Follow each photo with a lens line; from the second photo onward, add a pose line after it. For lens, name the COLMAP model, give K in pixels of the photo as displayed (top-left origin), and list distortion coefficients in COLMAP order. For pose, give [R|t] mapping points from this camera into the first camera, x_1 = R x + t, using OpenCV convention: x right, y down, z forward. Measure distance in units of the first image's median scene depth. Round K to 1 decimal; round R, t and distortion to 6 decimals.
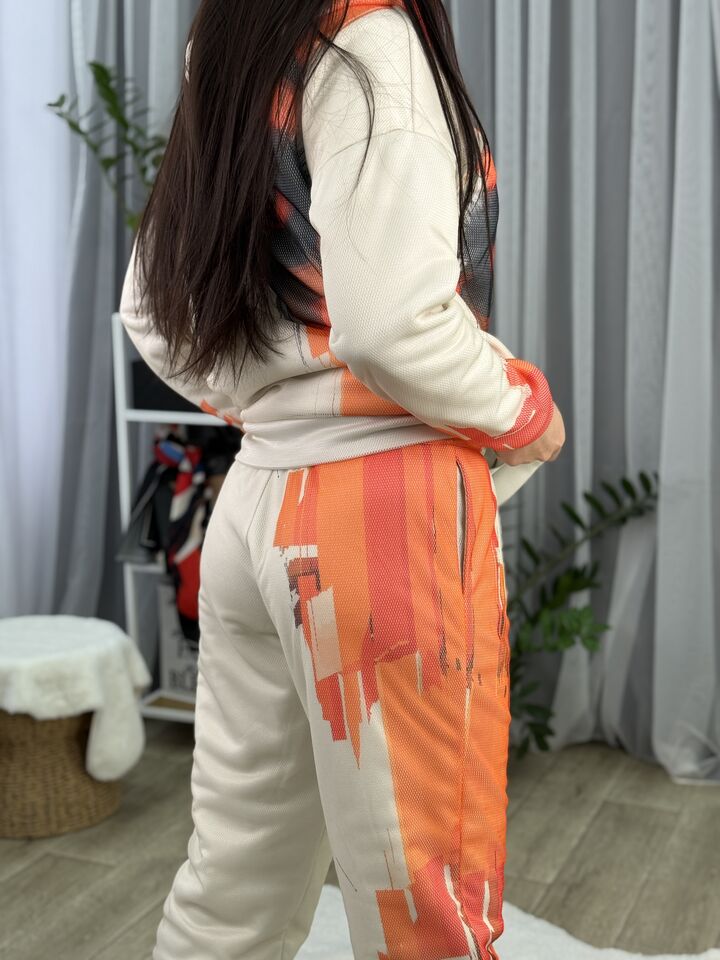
lens RADIAL K [[1359.6, 0, 359.0], [0, 1359.6, 479.6], [0, 0, 1]] dist [0.169408, -0.366495]
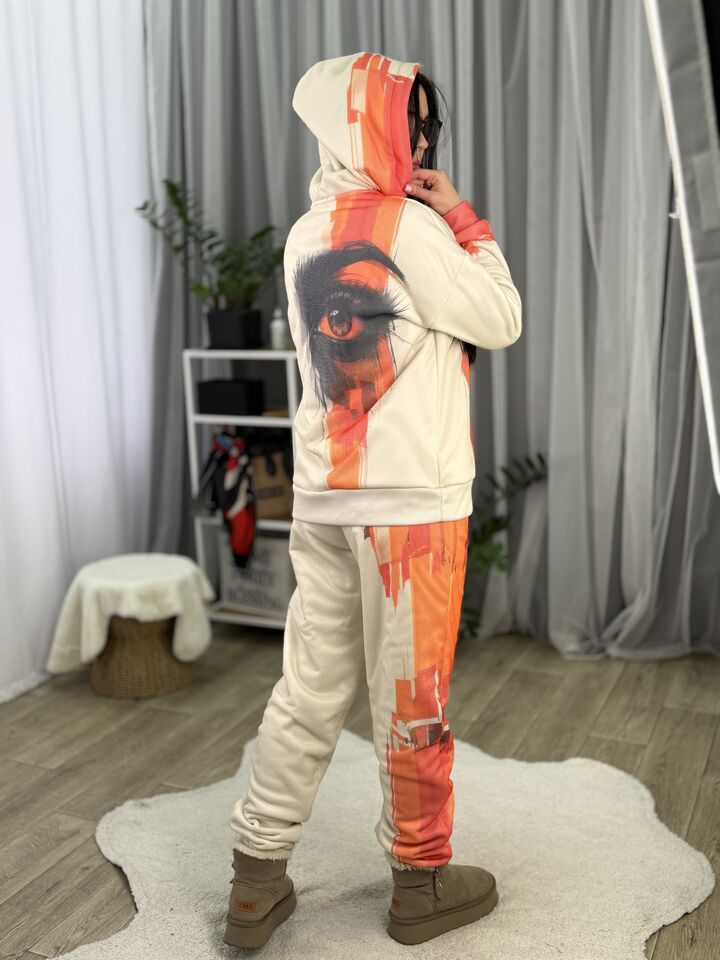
lens RADIAL K [[1046.4, 0, 362.6], [0, 1046.4, 481.4], [0, 0, 1]] dist [0.179351, -0.383856]
pose [[0.999766, -0.016305, -0.014225, 0.029629], [0.016832, 0.999146, 0.037738, -0.019782], [0.013598, -0.037969, 0.999186, -0.150327]]
